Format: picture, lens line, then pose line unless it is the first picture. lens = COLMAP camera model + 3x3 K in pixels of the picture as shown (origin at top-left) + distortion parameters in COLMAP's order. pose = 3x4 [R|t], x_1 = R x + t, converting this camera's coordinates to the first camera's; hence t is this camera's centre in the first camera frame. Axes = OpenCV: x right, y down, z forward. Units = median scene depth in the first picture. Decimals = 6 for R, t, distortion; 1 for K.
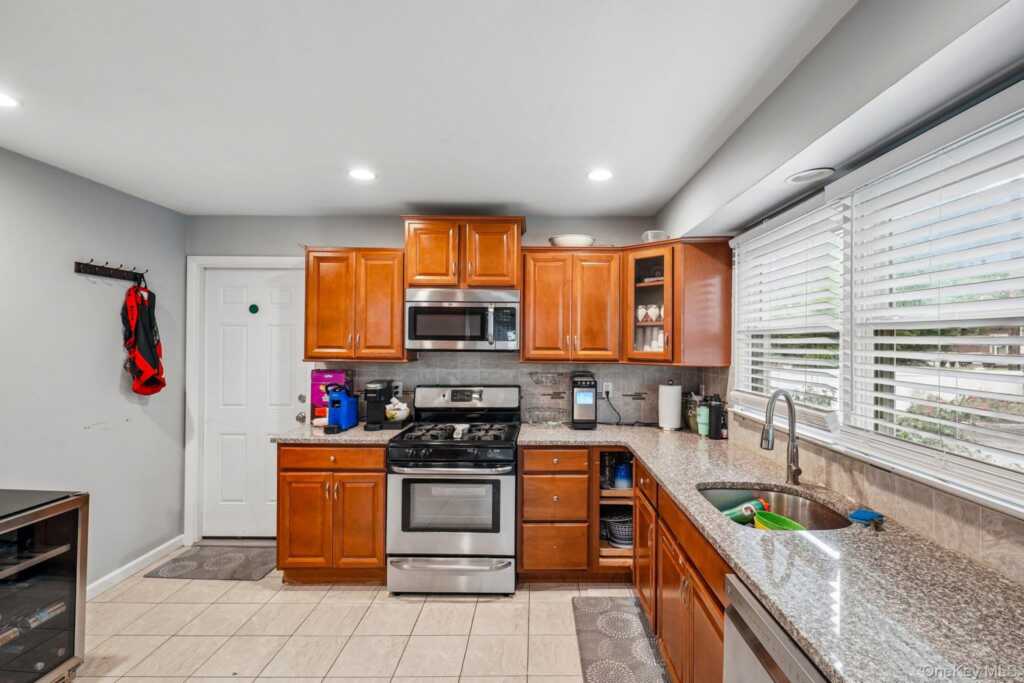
lens RADIAL K [[481.9, 0, 535.5], [0, 481.9, 342.4], [0, 0, 1]] dist [0.000008, -0.000255]
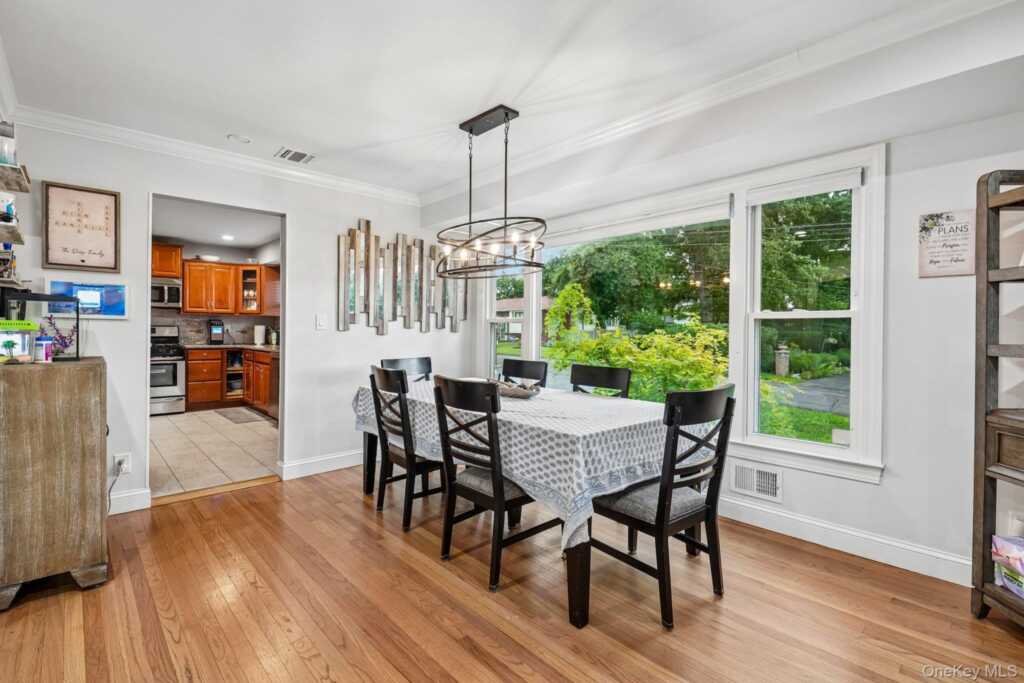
lens RADIAL K [[481.9, 0, 526.2], [0, 481.9, 341.8], [0, 0, 1]] dist [0.000008, -0.000255]
pose [[0.723933, -0.008294, 0.689820, -0.409451], [-0.006444, 0.999803, 0.018783, 0.119941], [-0.689840, -0.018043, 0.723737, -1.631126]]
